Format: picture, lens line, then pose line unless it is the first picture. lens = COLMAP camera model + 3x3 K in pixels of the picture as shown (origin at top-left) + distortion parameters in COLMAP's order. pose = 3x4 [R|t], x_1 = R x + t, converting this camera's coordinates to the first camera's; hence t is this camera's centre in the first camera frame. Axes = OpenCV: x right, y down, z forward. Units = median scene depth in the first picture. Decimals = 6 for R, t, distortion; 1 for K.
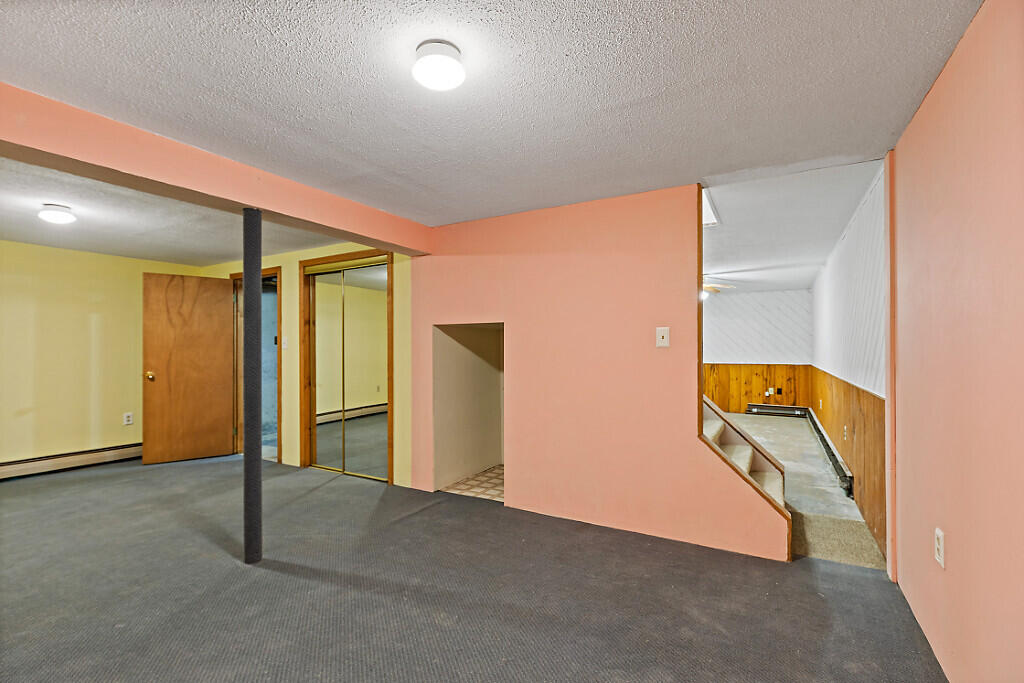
lens RADIAL K [[460.5, 0, 495.1], [0, 460.5, 347.5], [0, 0, 1]] dist [0.004166, 0.000519]
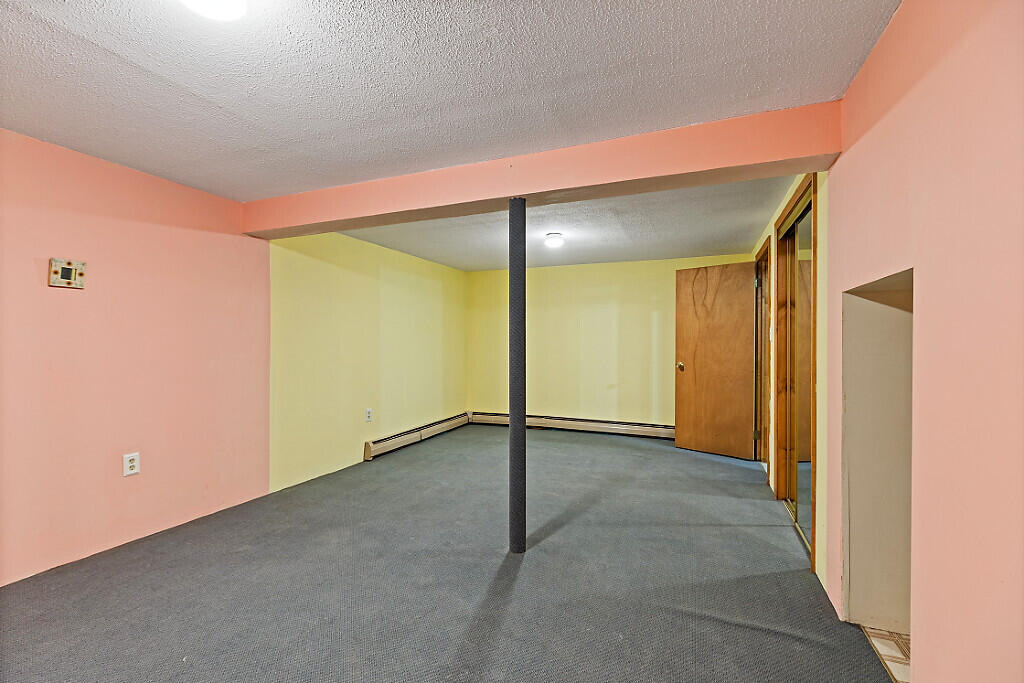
lens RADIAL K [[460.5, 0, 511.6], [0, 460.5, 346.4], [0, 0, 1]] dist [0.004166, 0.000519]
pose [[0.158016, 0.014519, -0.987330, 0.293373], [-0.002094, 0.999895, 0.014368, 0.002757], [0.987434, -0.000203, 0.158029, 0.530718]]
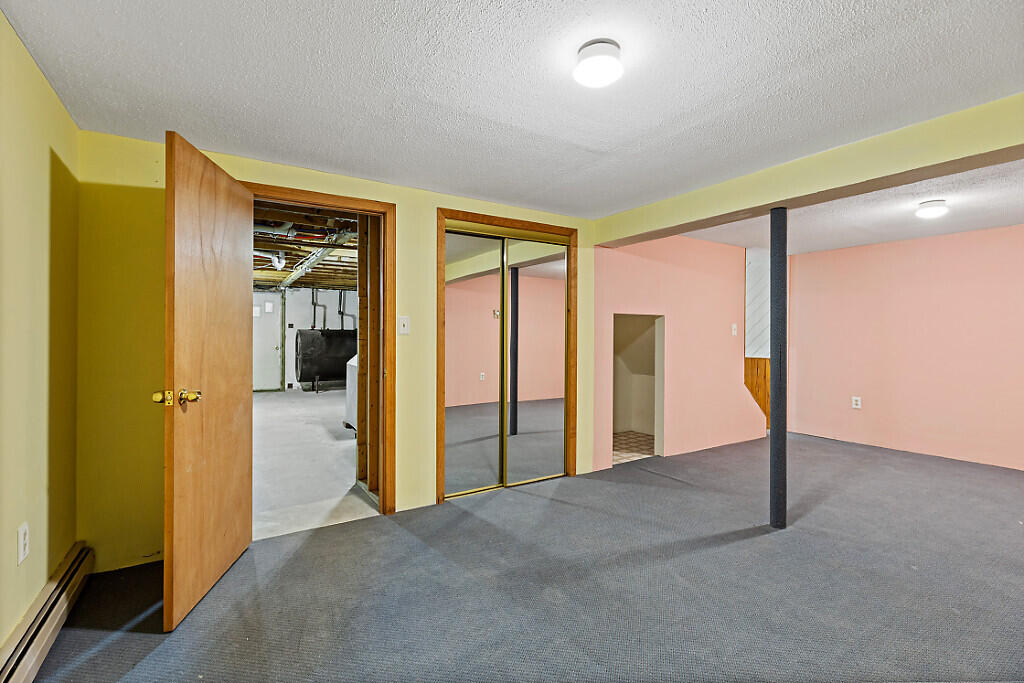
lens RADIAL K [[460.5, 0, 507.7], [0, 460.5, 337.6], [0, 0, 1]] dist [0.004166, 0.000519]
pose [[0.458676, 0.003660, 0.888596, -1.156117], [-0.005974, 0.999982, -0.001035, 0.009609], [-0.888583, -0.004834, 0.458690, 0.686181]]
